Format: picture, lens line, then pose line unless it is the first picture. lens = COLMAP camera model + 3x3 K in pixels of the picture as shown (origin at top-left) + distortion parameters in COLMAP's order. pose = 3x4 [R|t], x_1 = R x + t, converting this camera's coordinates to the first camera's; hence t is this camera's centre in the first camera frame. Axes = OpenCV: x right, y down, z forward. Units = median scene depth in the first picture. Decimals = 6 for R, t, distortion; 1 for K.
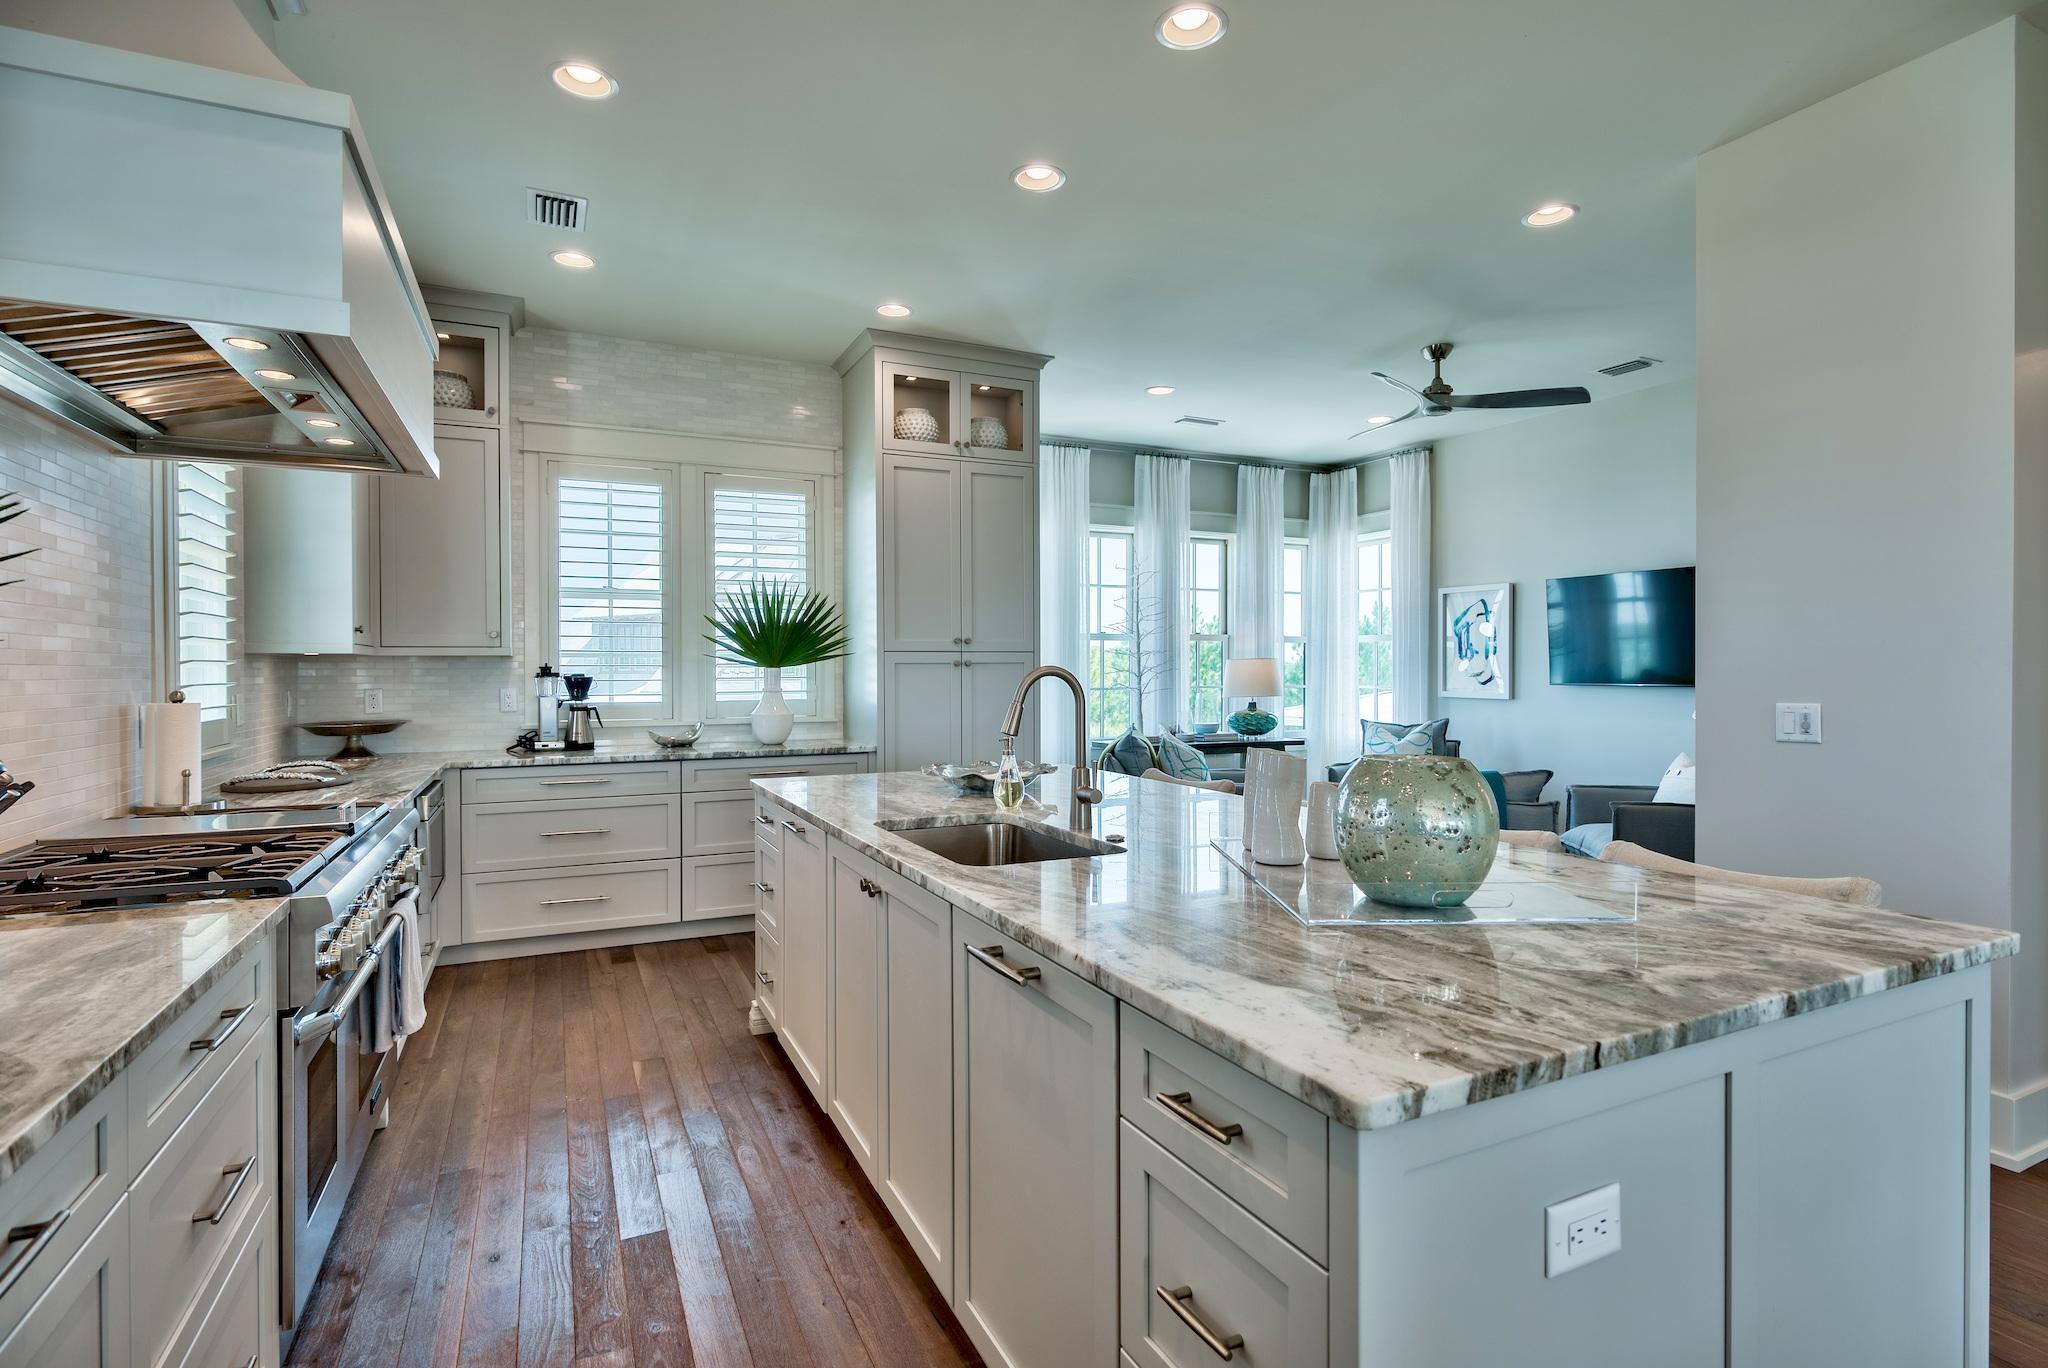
lens RADIAL K [[998.7, 0, 1039.3], [0, 998.7, 659.8], [0, 0, 1]] dist [-0.002970, 0.000679]
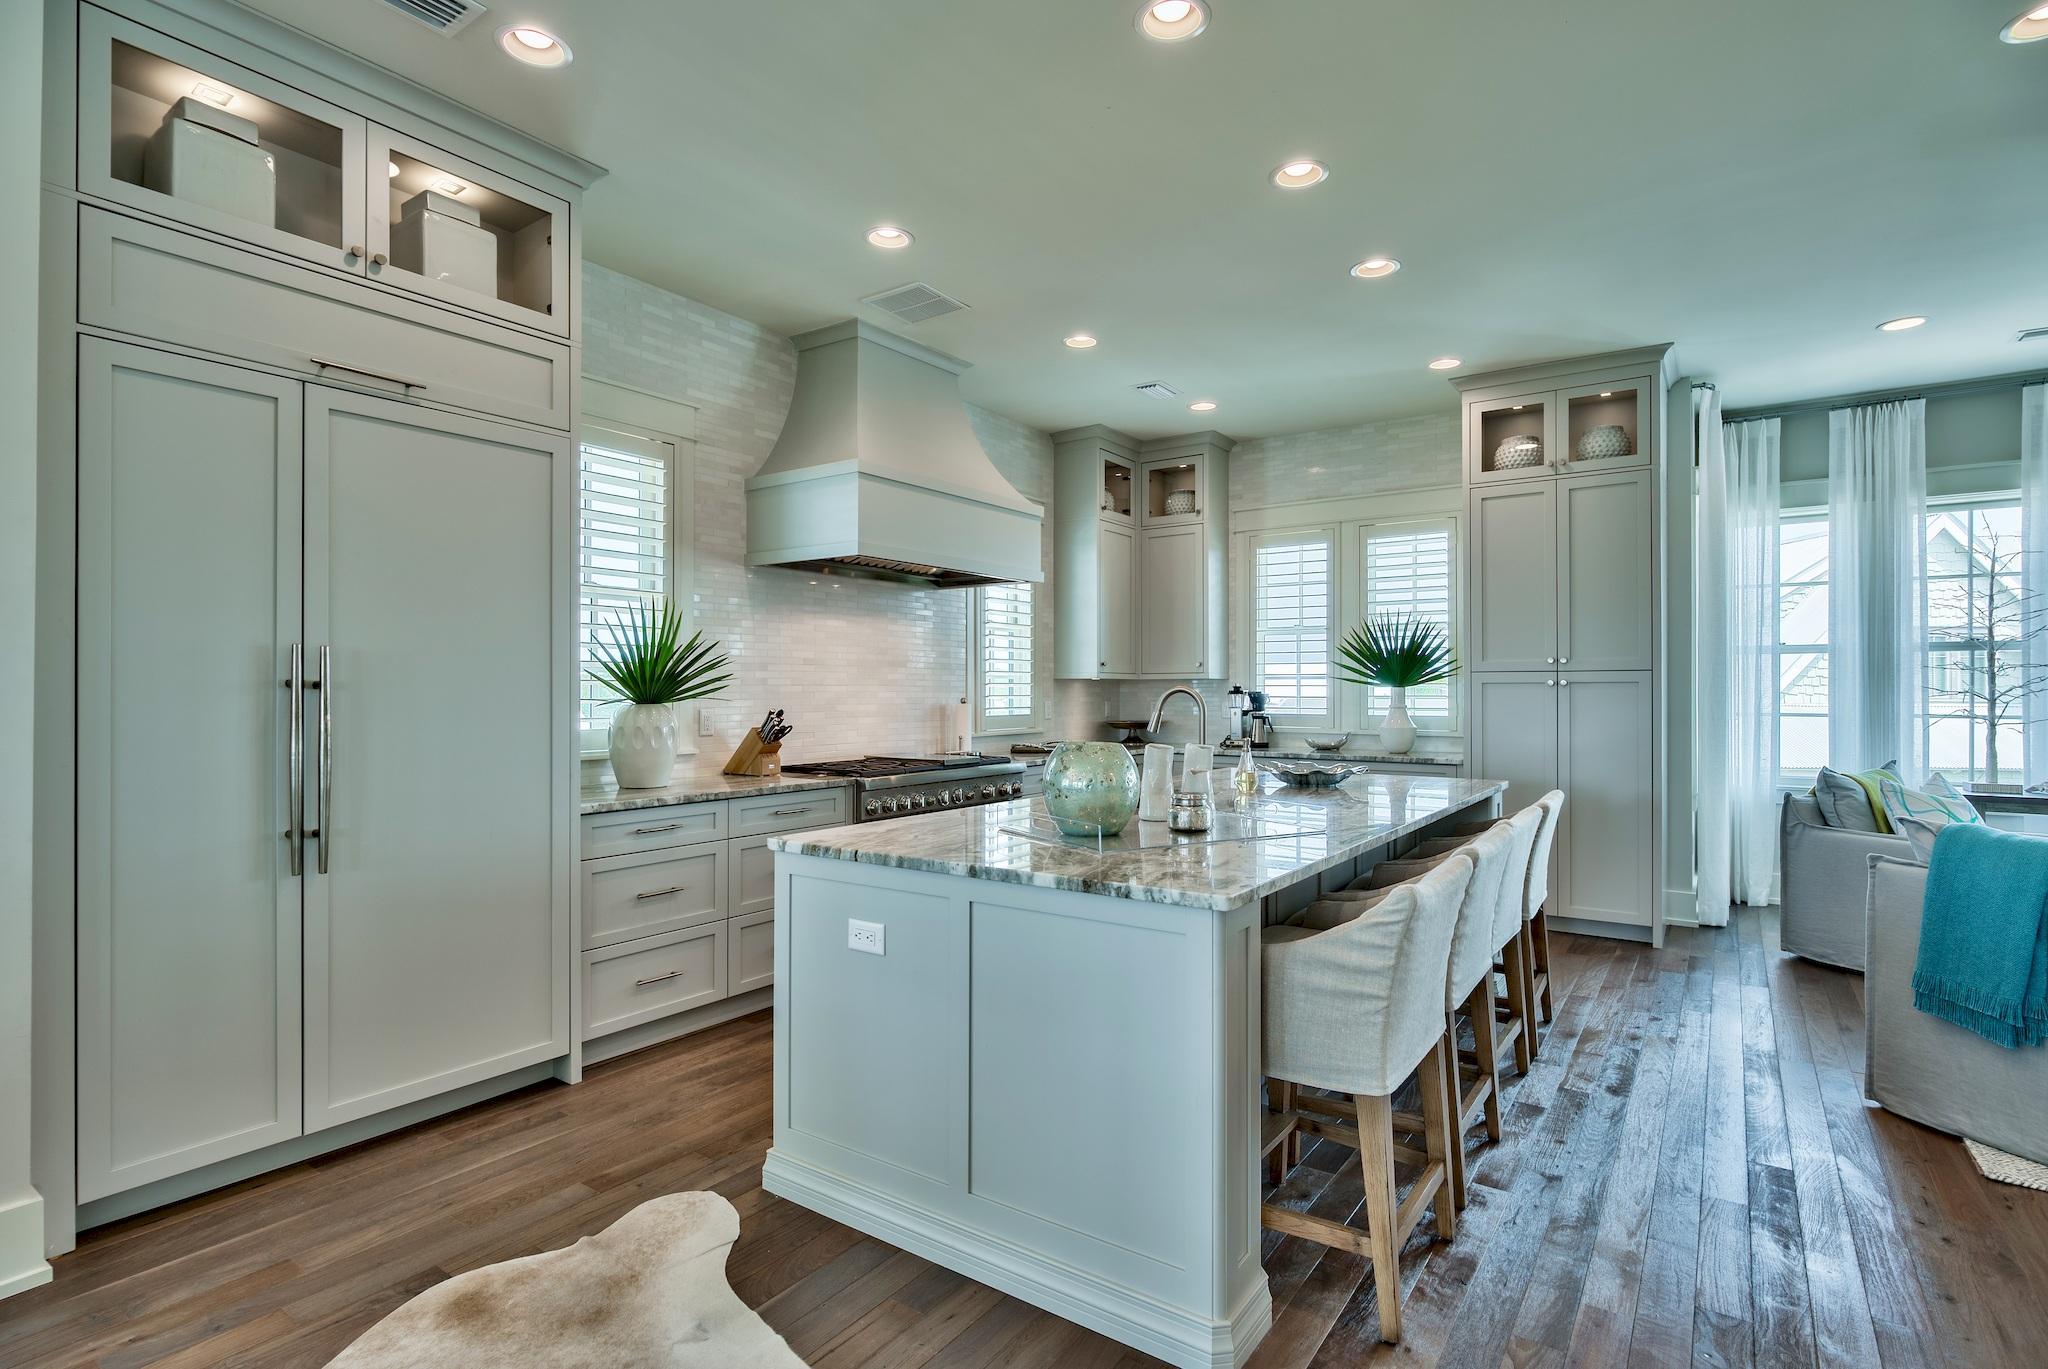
lens RADIAL K [[998.7, 0, 1012.3], [0, 998.7, 685.4], [0, 0, 1]] dist [-0.002970, 0.000679]
pose [[0.485359, -0.001093, -0.874314, 0.530247], [0.005131, 0.999986, 0.001598, 0.001580], [0.874300, -0.005261, 0.485357, 0.041208]]
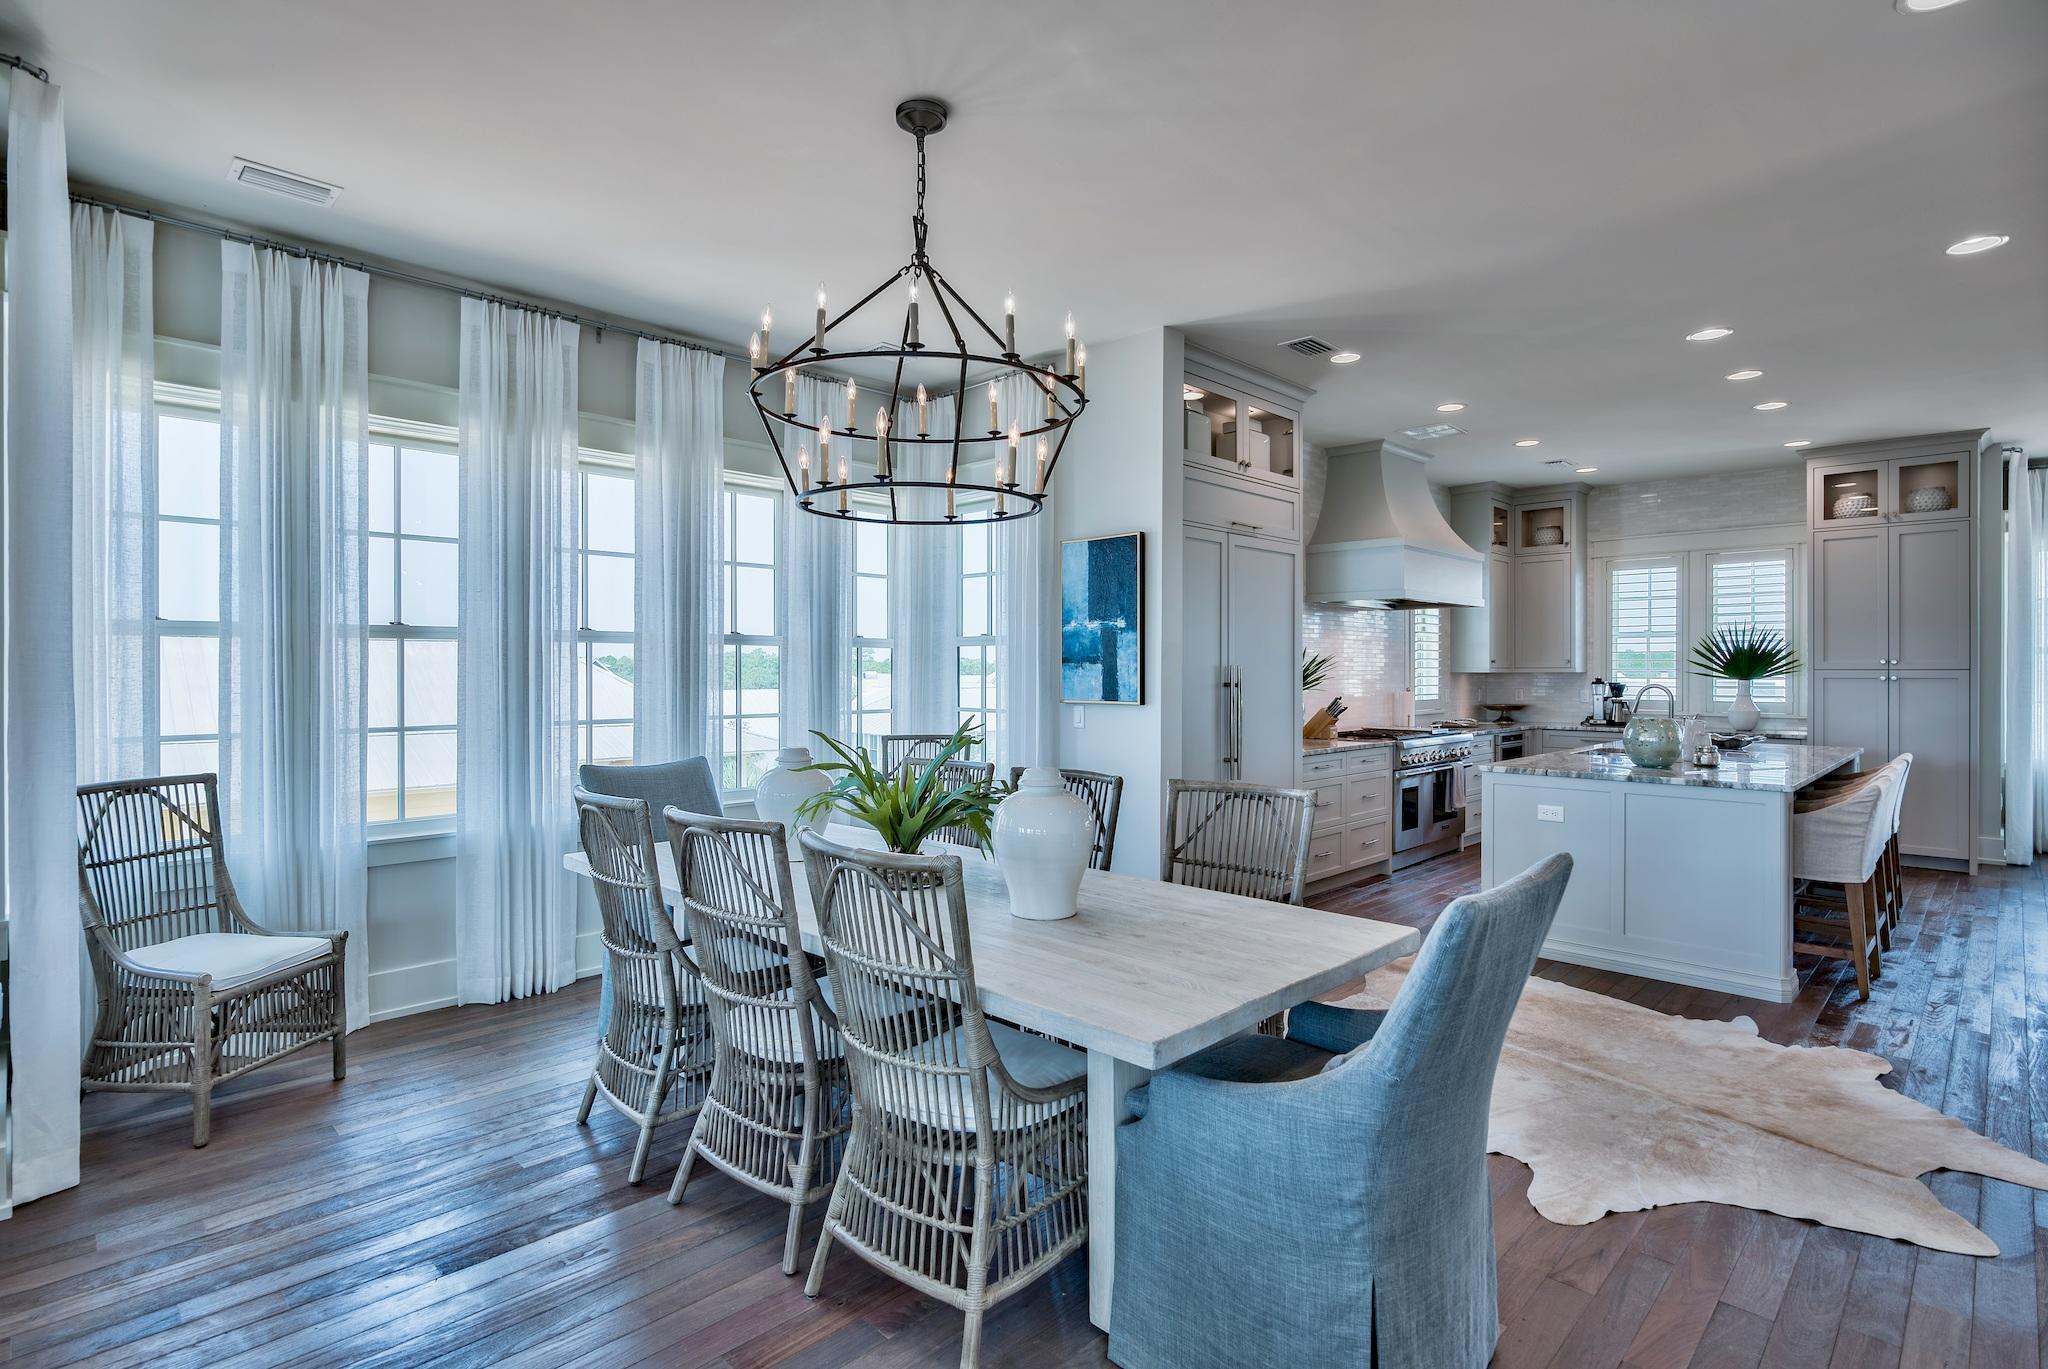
lens RADIAL K [[998.7, 0, 1038.8], [0, 998.7, 673.2], [0, 0, 1]] dist [-0.002970, 0.000679]
pose [[0.346303, 0.005377, -0.938107, 0.783220], [0.005406, 0.999956, 0.007727, -0.020134], [0.938107, -0.007748, 0.346258, -0.532744]]
